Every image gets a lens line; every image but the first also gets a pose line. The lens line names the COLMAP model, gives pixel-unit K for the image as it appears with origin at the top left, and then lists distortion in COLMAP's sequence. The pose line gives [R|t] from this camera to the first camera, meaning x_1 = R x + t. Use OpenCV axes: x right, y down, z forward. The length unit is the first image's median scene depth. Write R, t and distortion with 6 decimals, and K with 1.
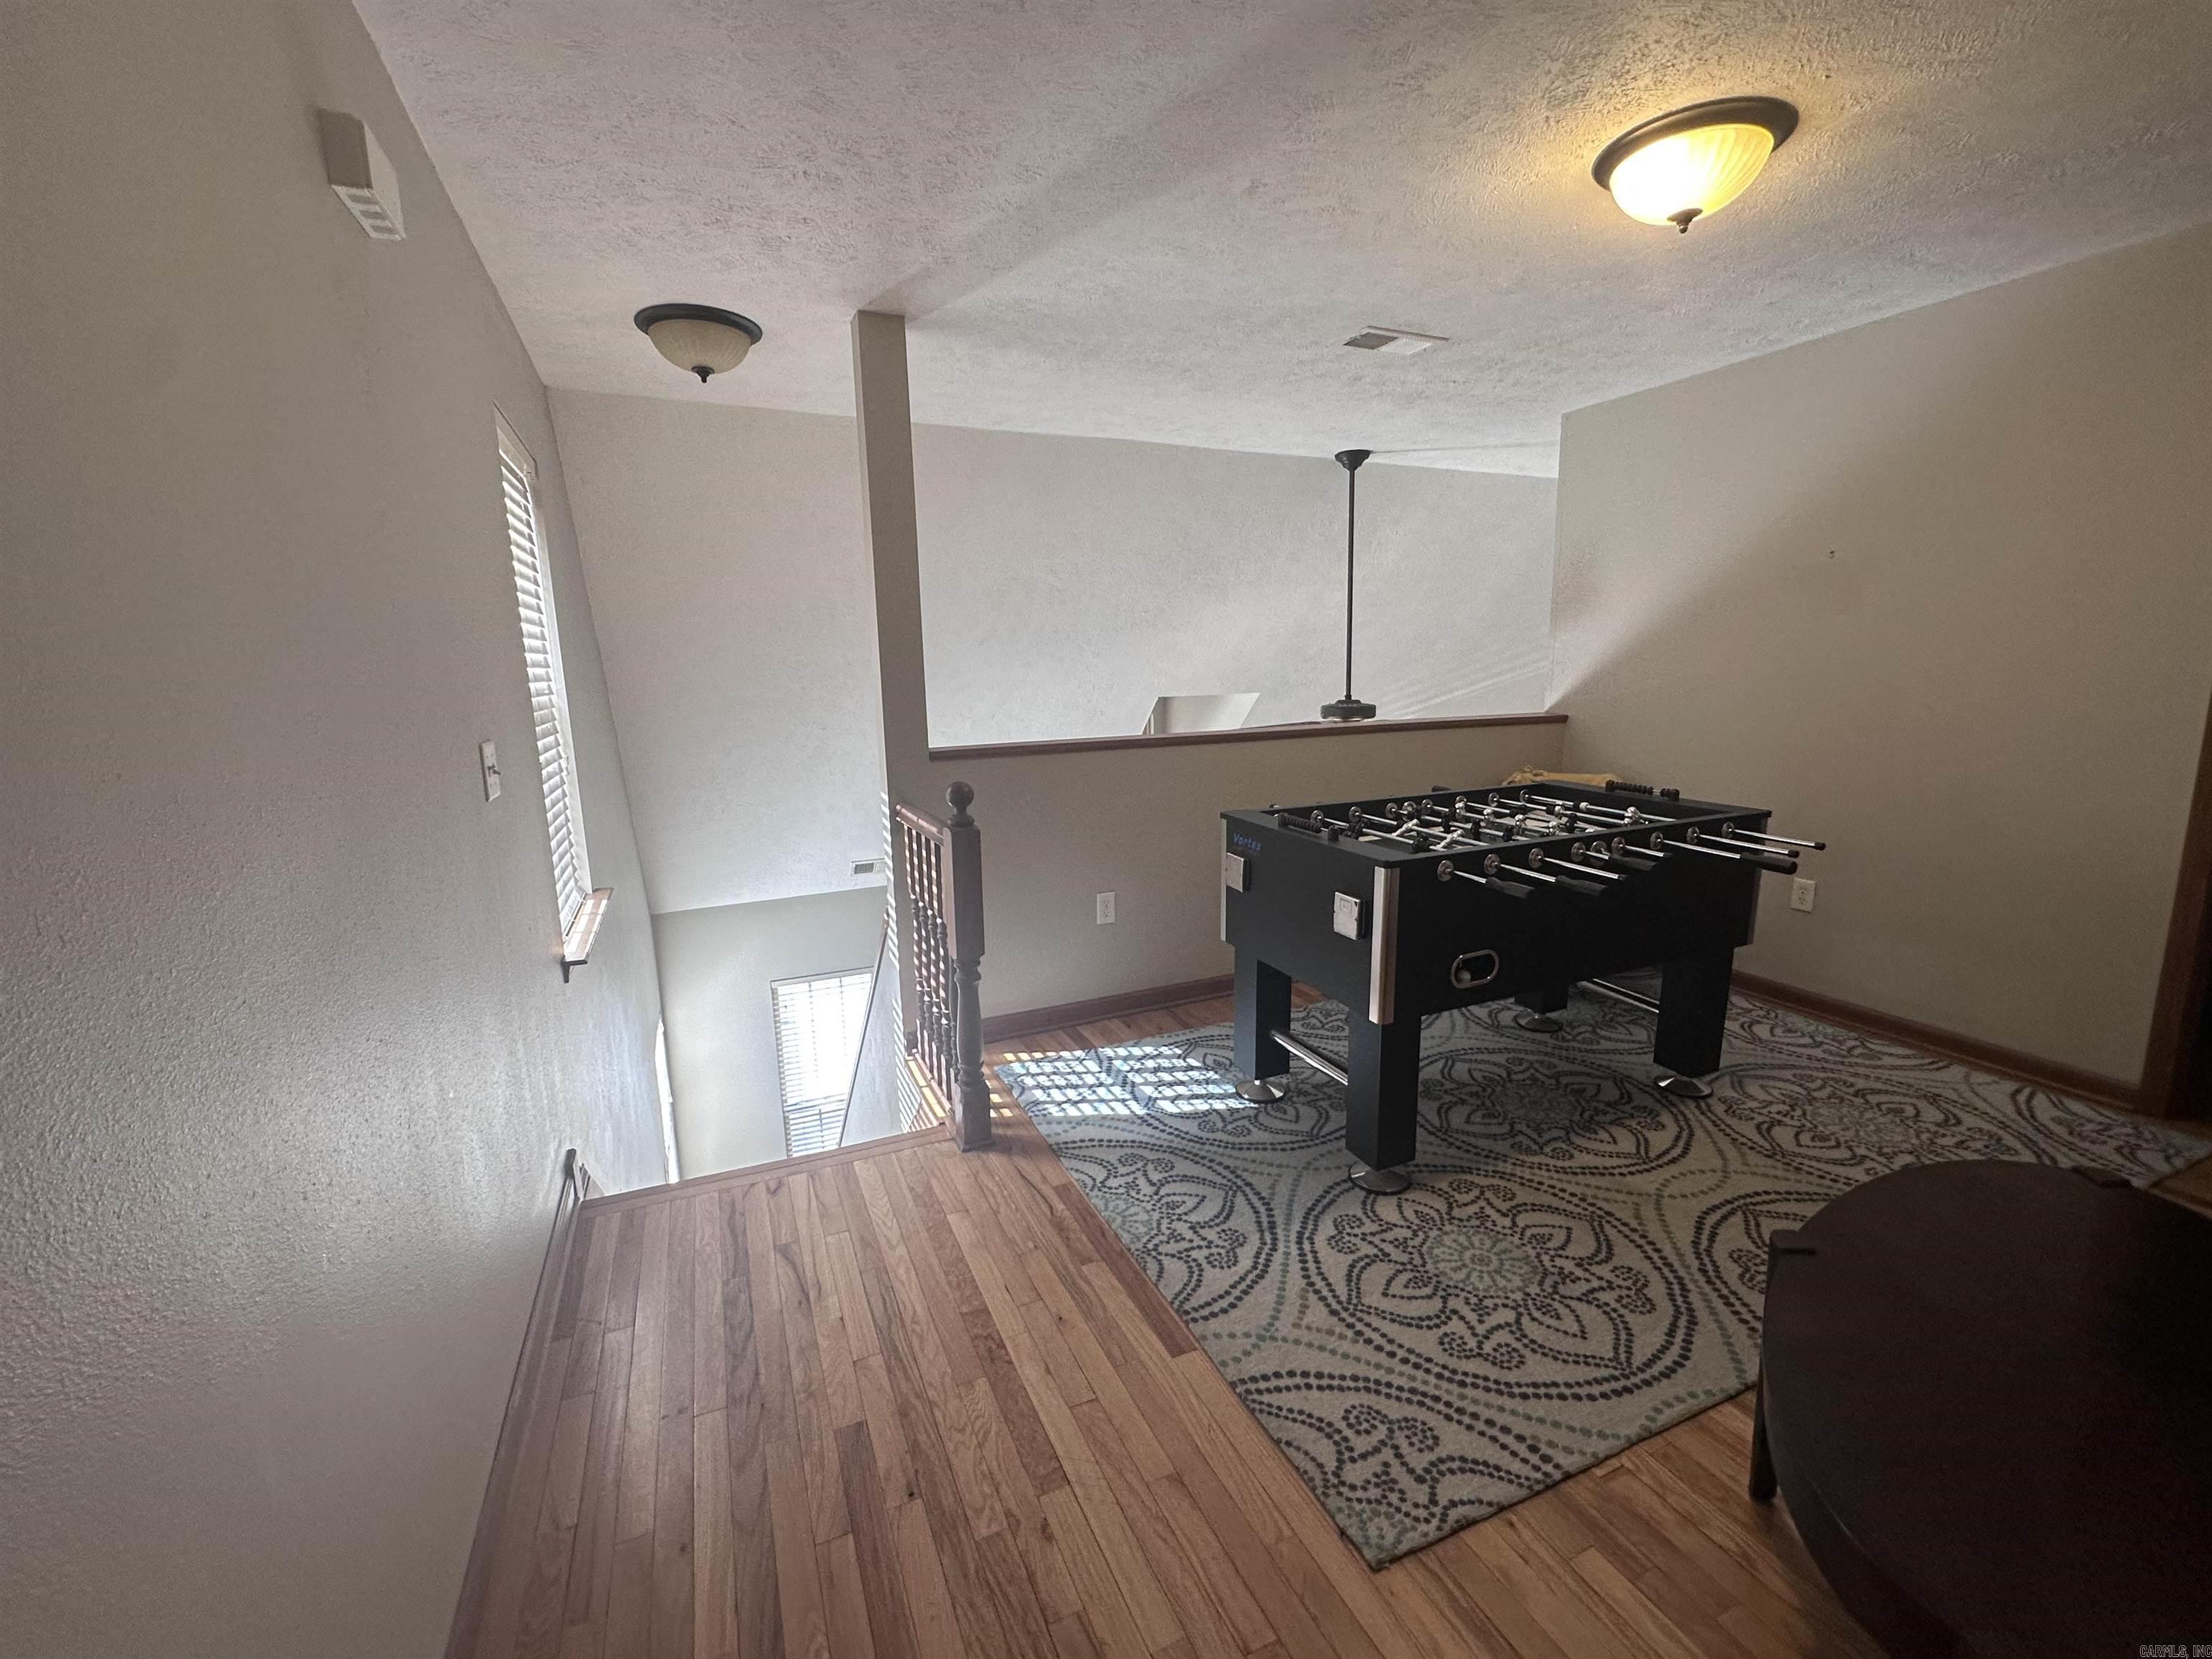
lens RADIAL K [[925.4, 0, 1103.1], [0, 925.4, 829.9], [0, 0, 1]] dist [-0.004752, 0.000909]
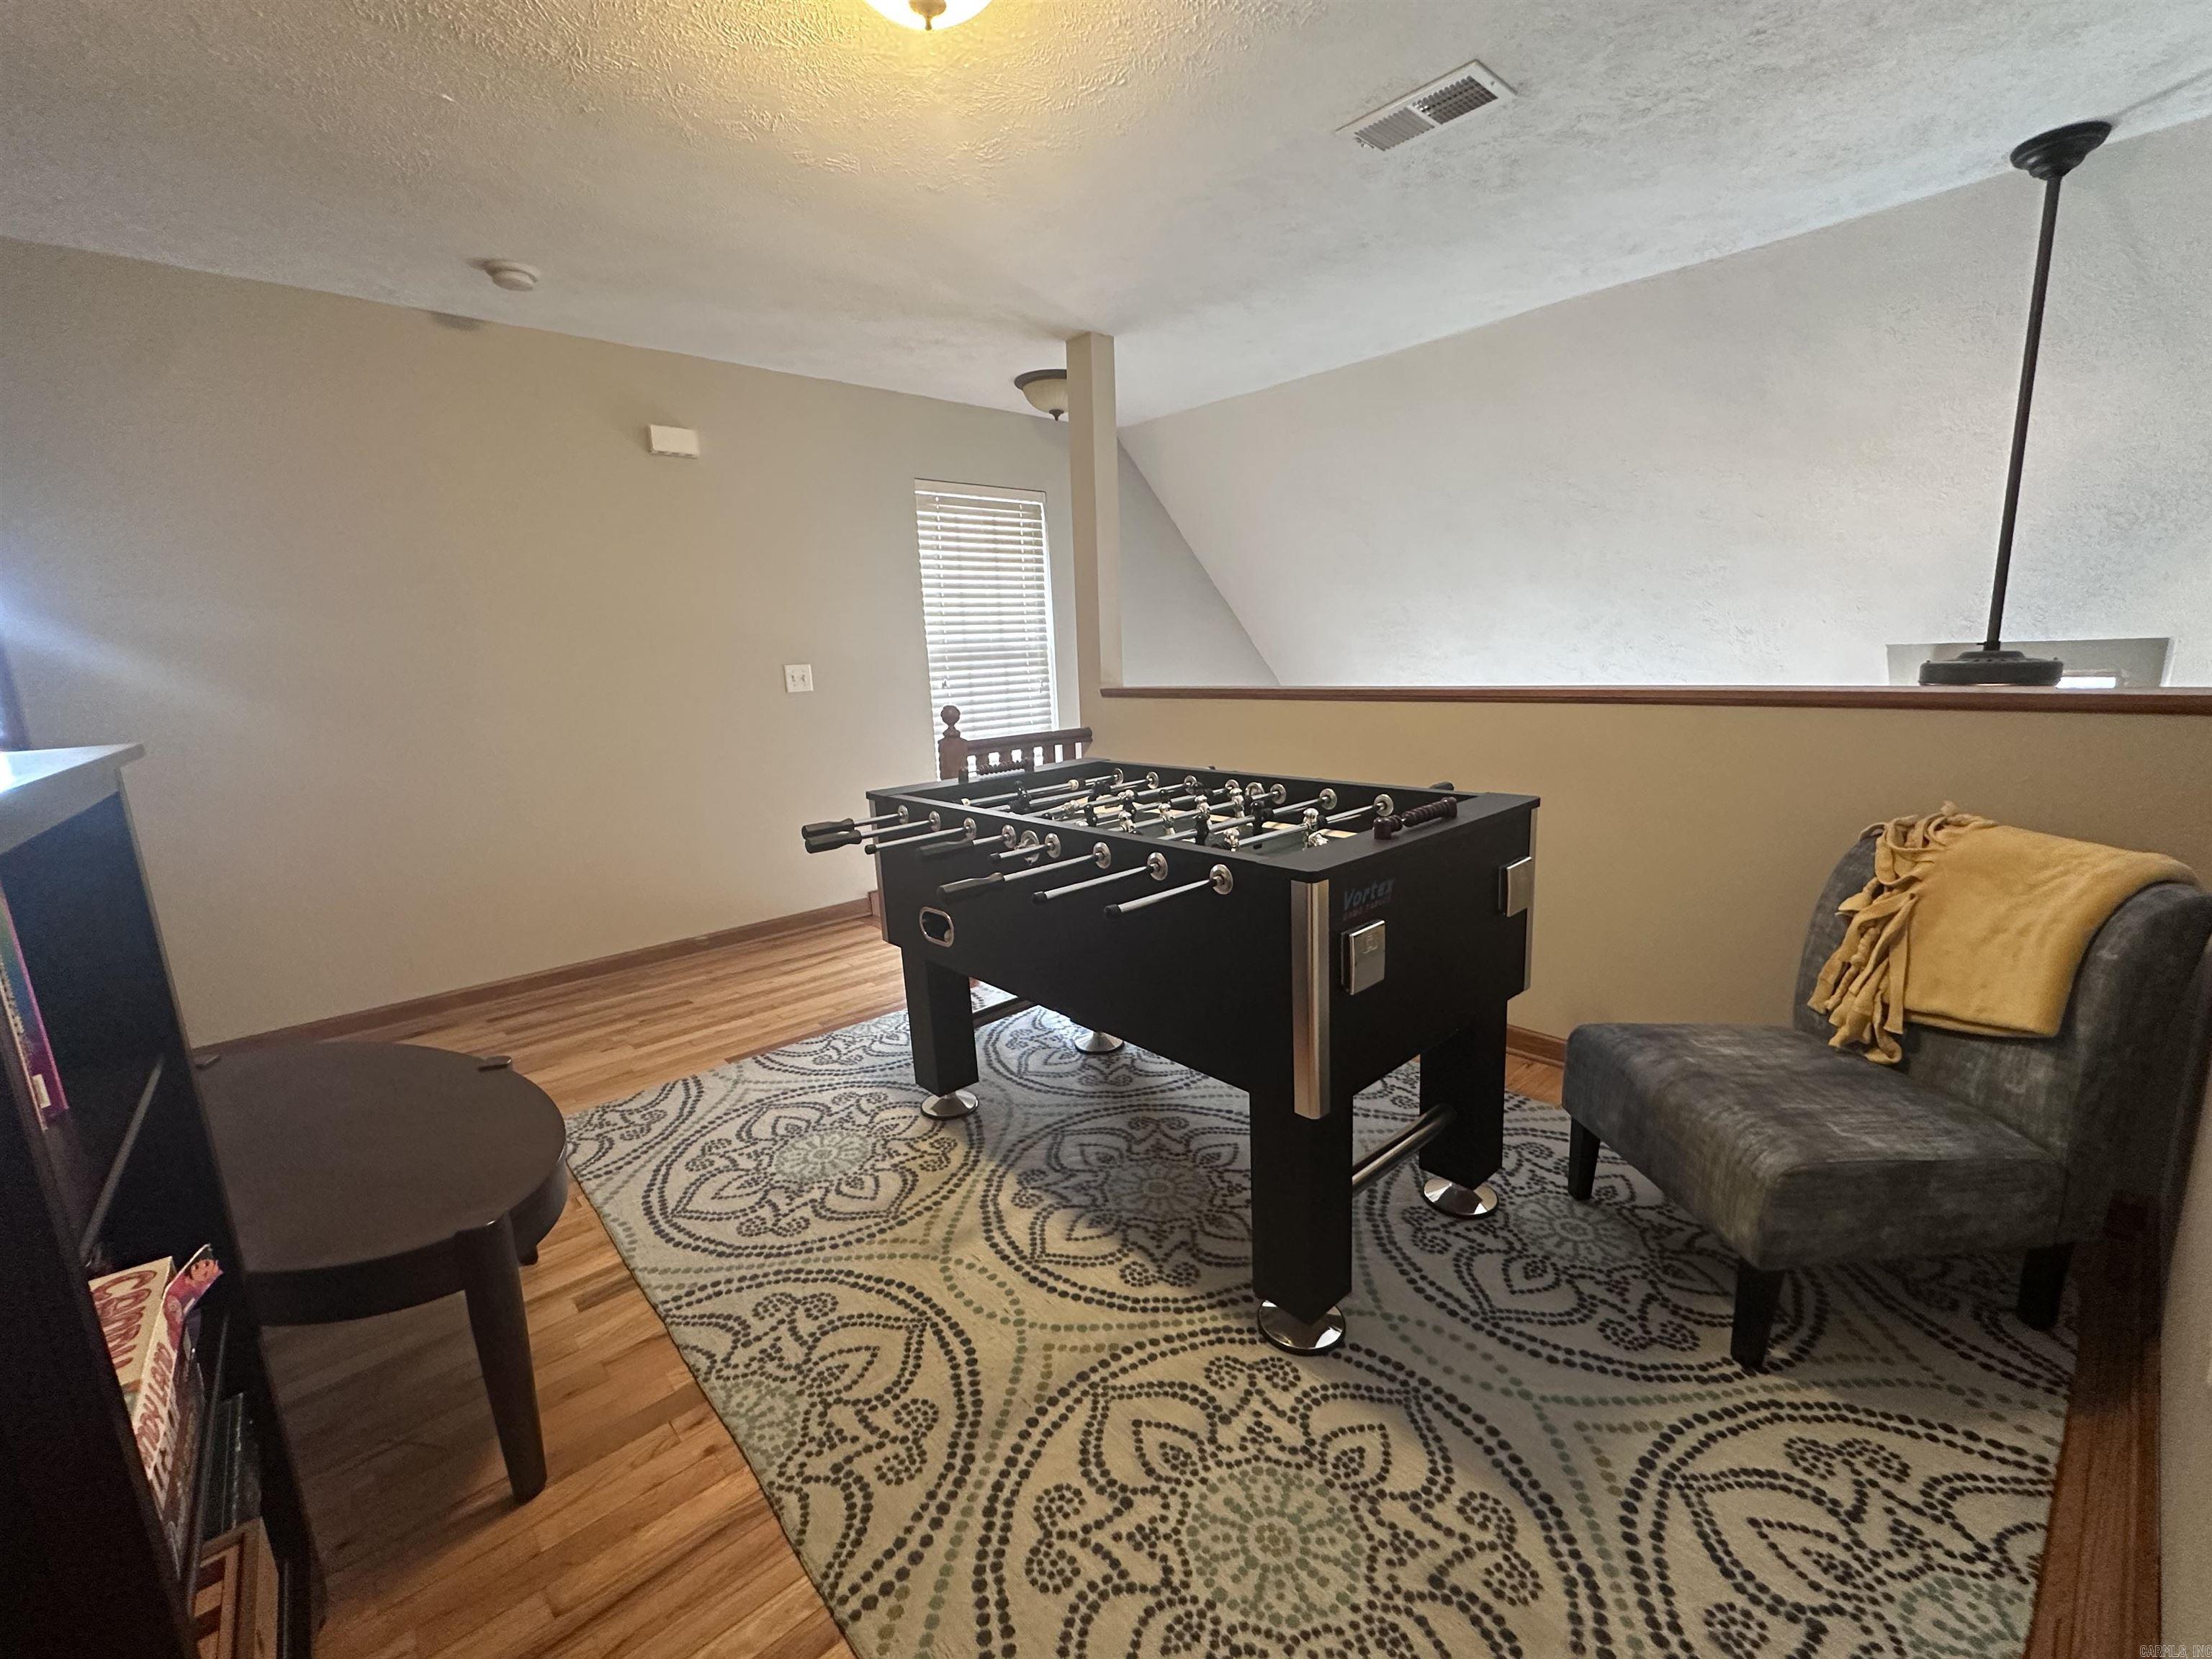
lens RADIAL K [[925.4, 0, 1101.6], [0, 925.4, 832.6], [0, 0, 1]] dist [-0.004752, 0.000909]
pose [[0.310282, 0.192223, -0.931008, 1.203647], [-0.136359, 0.978216, 0.156524, -0.109449], [0.940814, 0.078385, 0.329734, 0.748375]]
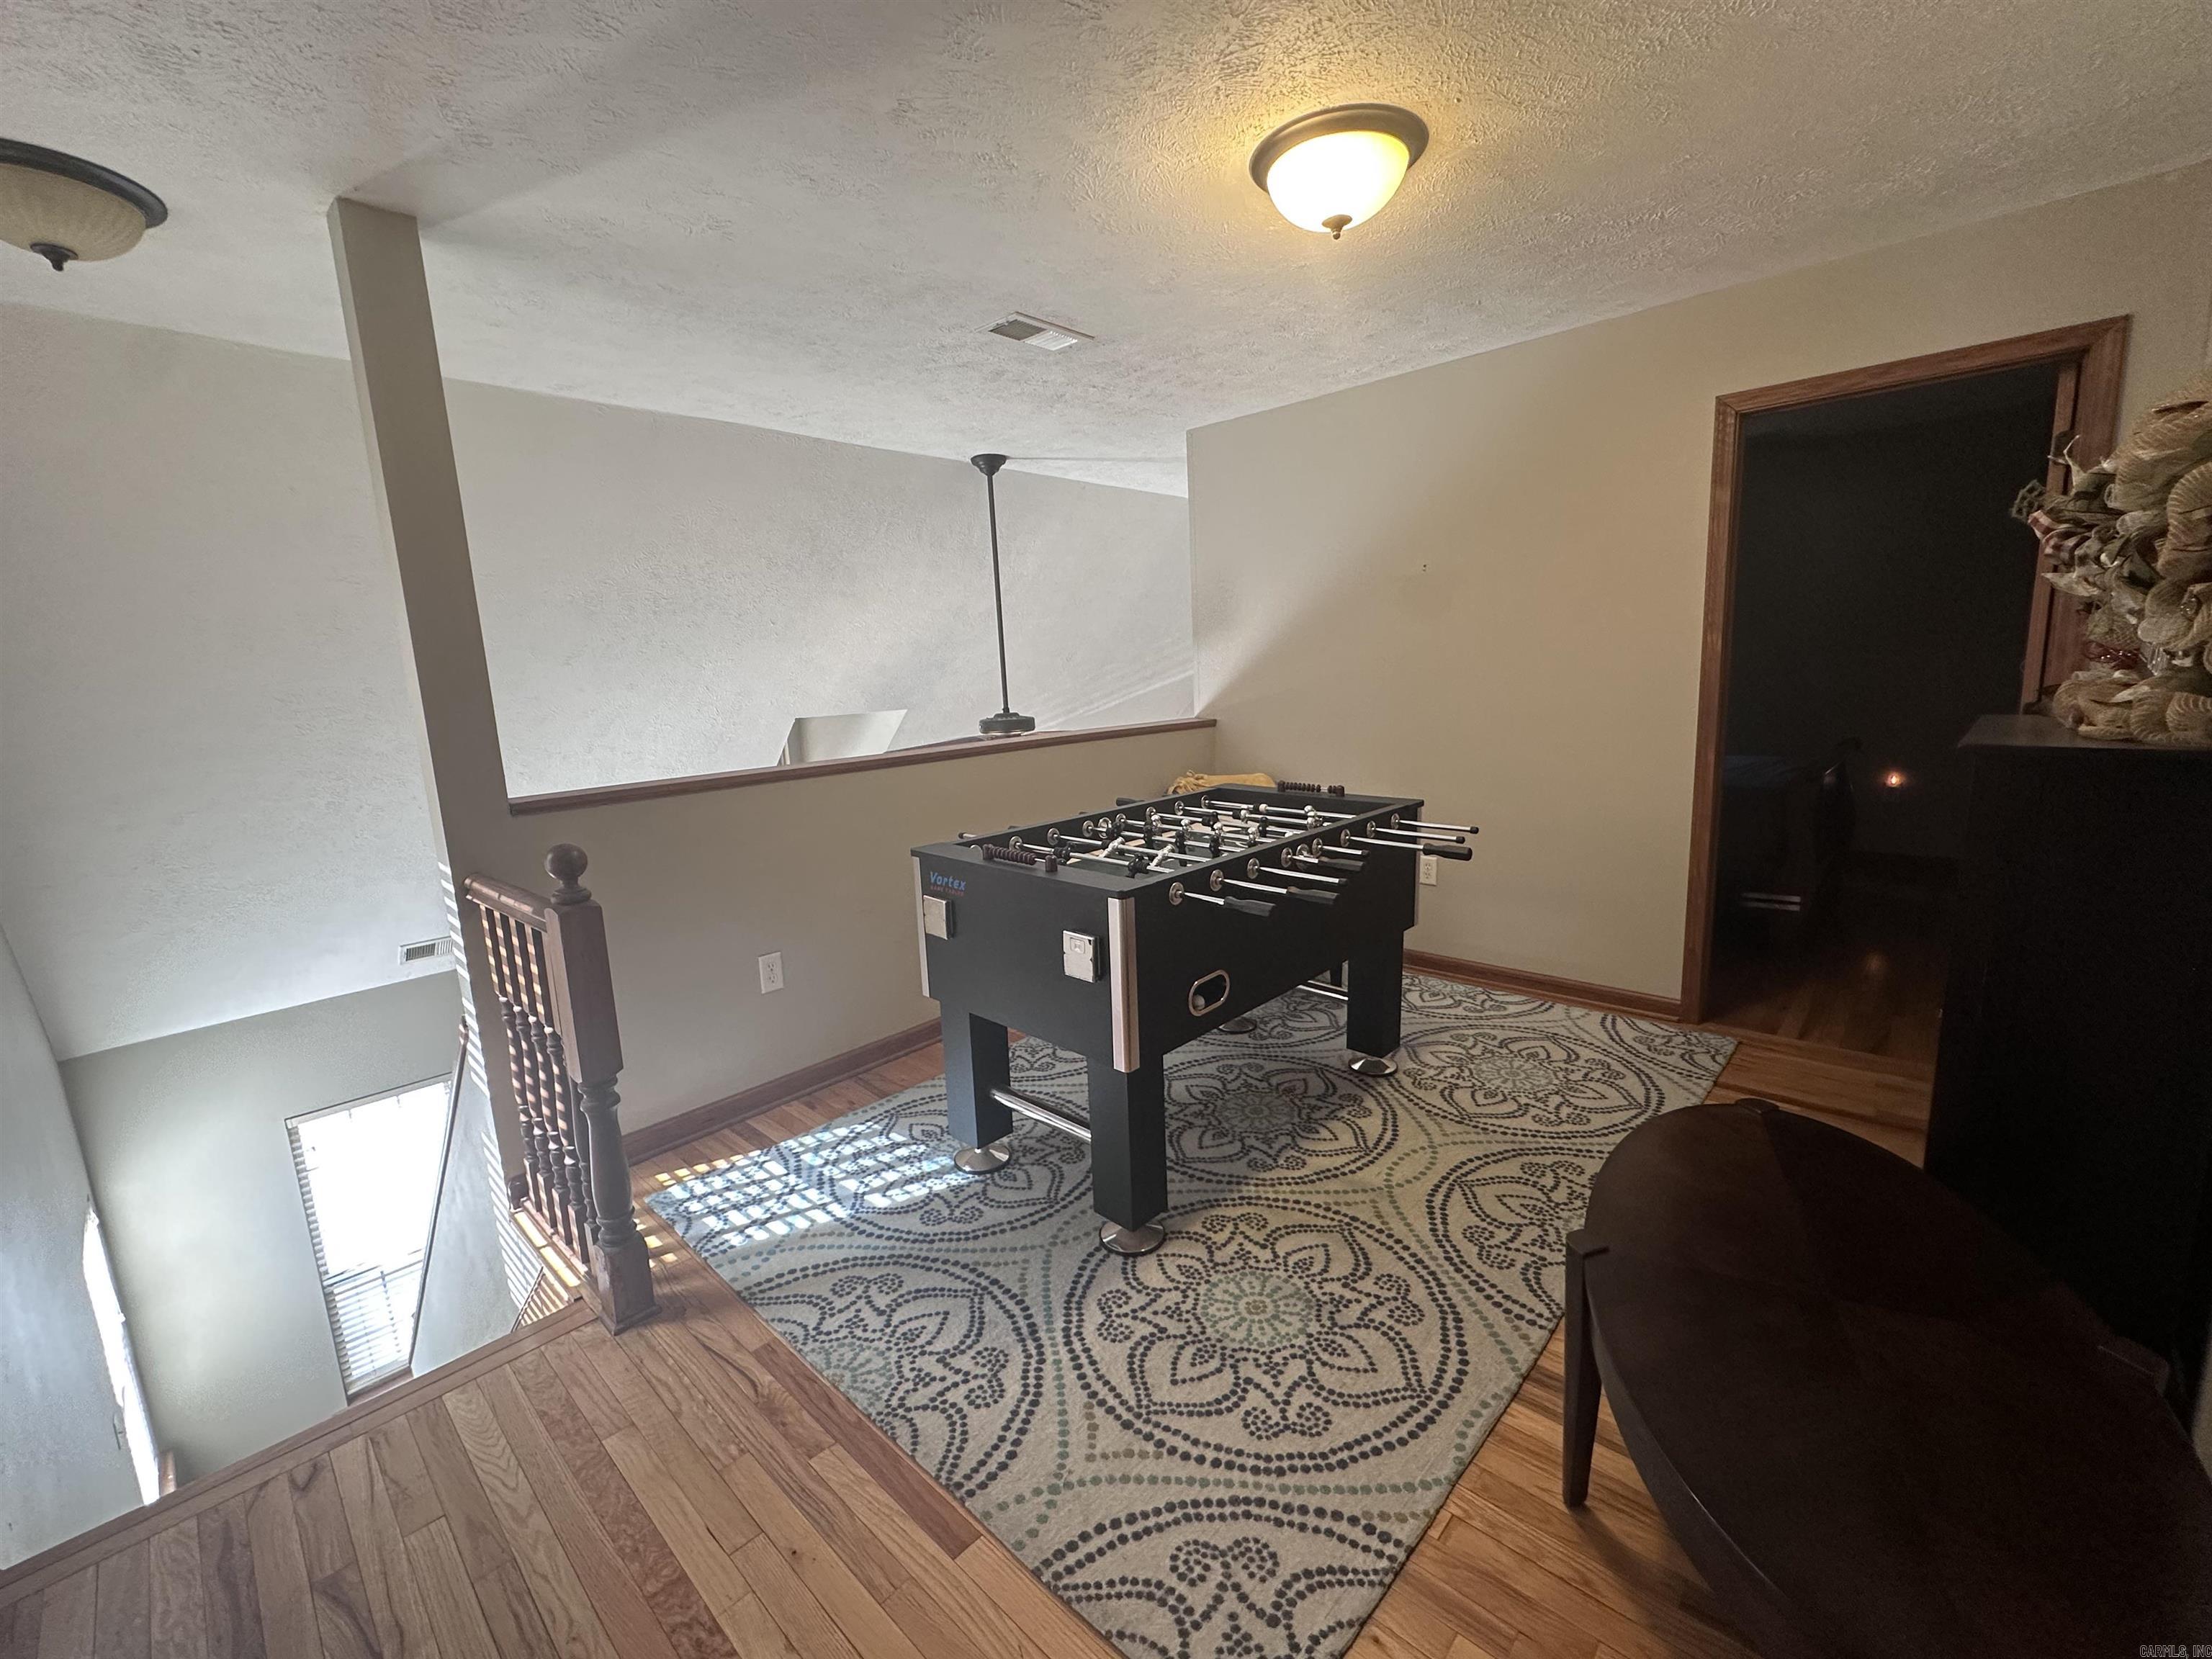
lens RADIAL K [[925.4, 0, 1103.1], [0, 925.4, 830.1], [0, 0, 1]] dist [-0.004752, 0.000909]
pose [[0.921305, -0.087154, 0.378948, -0.035933], [0.093286, 0.995637, 0.002185, -0.024103], [-0.377485, 0.033337, 0.925416, 0.147344]]
